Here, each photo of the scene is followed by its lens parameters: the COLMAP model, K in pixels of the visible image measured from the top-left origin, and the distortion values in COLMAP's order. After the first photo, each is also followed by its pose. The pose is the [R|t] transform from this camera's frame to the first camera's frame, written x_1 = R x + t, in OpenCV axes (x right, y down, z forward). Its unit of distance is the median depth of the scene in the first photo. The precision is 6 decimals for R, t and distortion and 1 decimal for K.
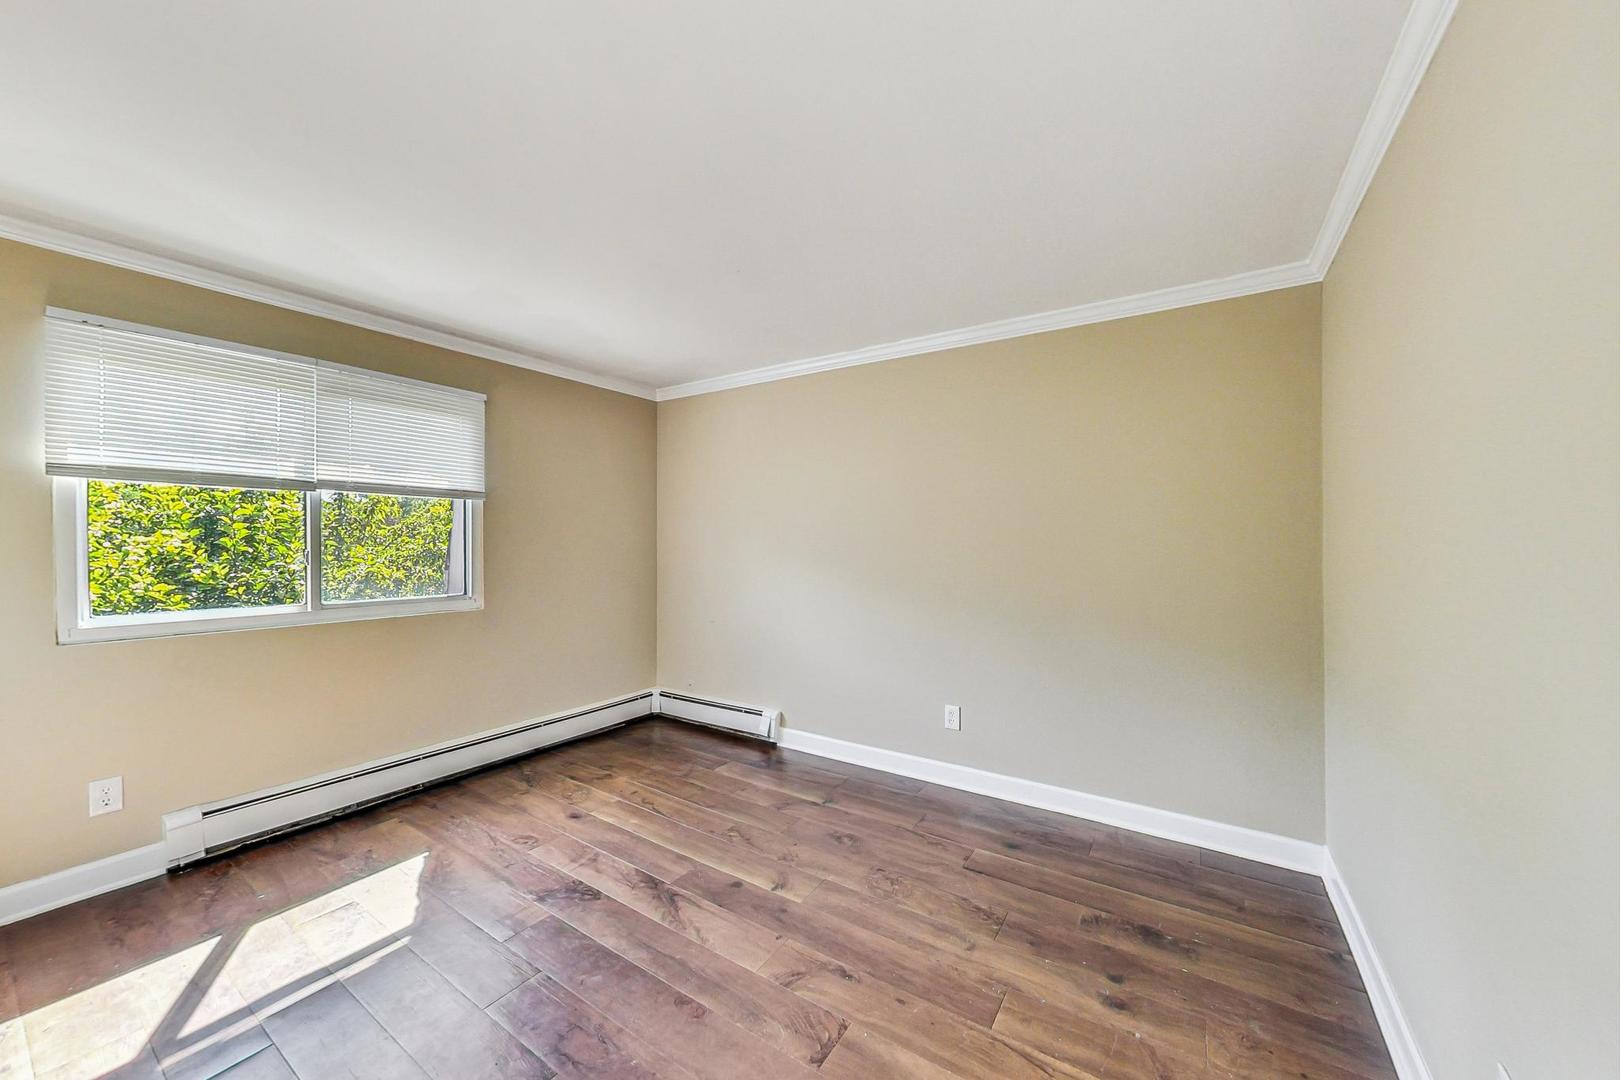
lens RADIAL K [[590.1, 0, 814.7], [0, 590.1, 543.7], [0, 0, 1]] dist [0.001354, -0.000113]
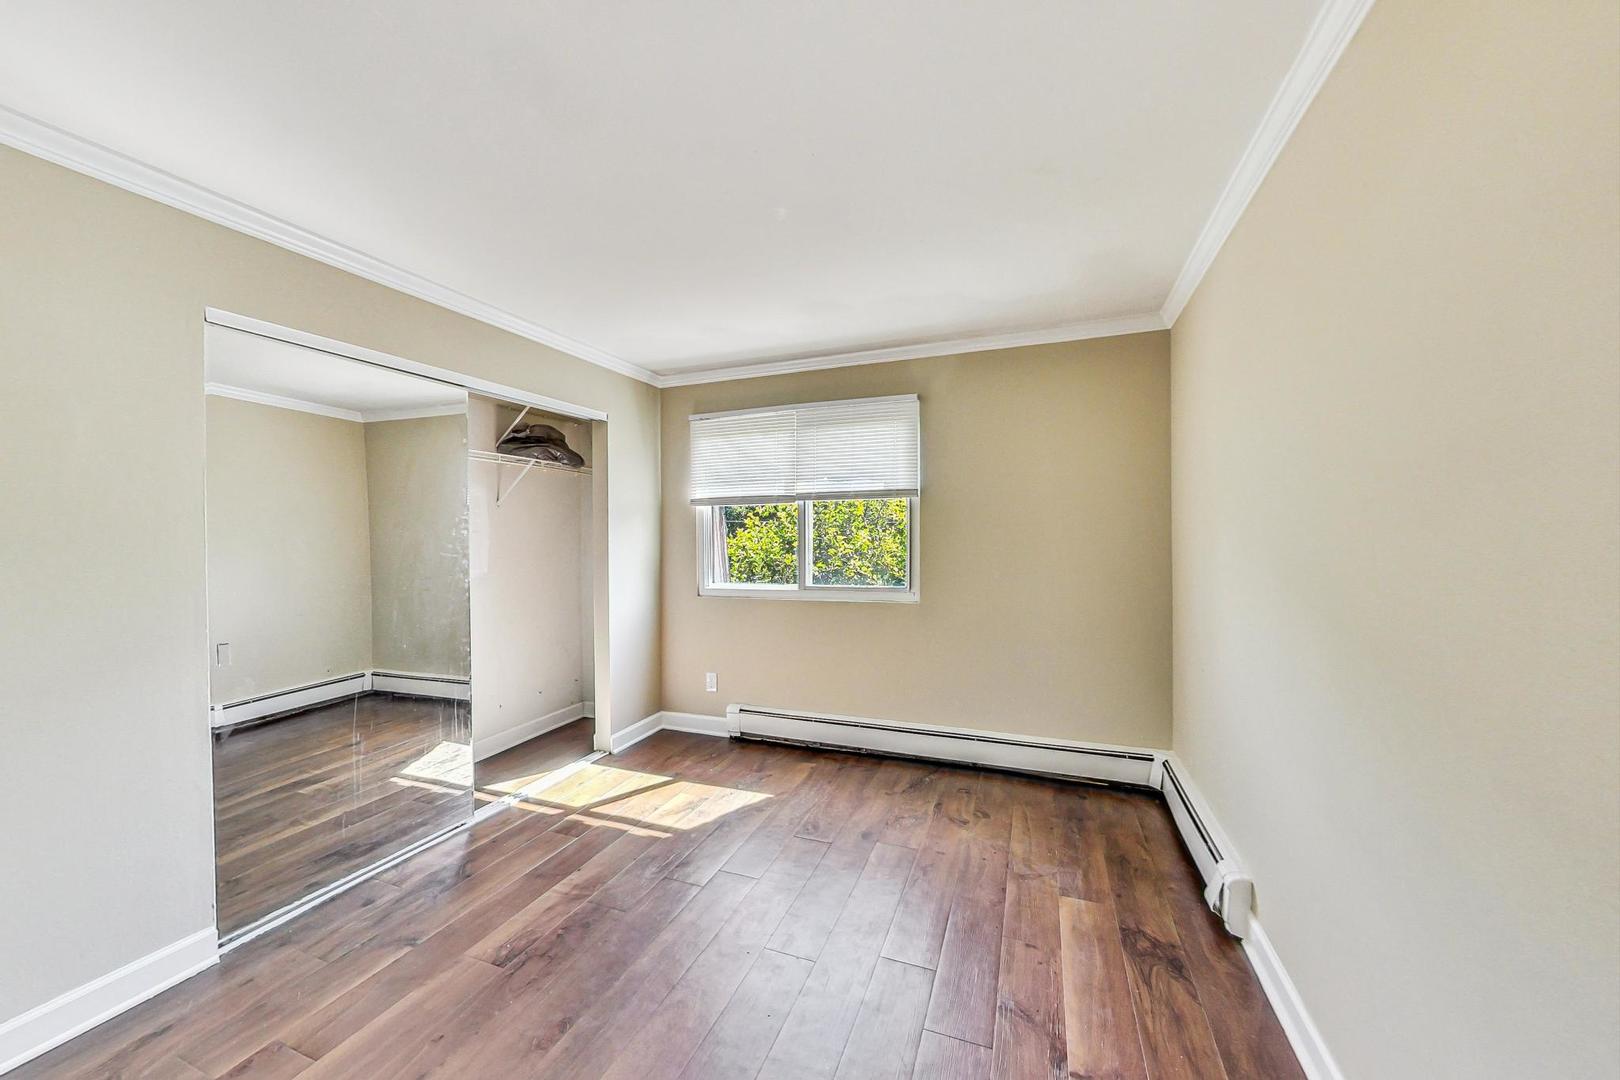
lens RADIAL K [[590.1, 0, 810.1], [0, 590.1, 539.7], [0, 0, 1]] dist [0.001354, -0.000113]
pose [[0.189192, -0.002265, -0.981938, 0.460628], [0.010303, 0.999947, -0.000321, -0.000831], [0.981886, -0.010056, 0.189205, 0.712352]]
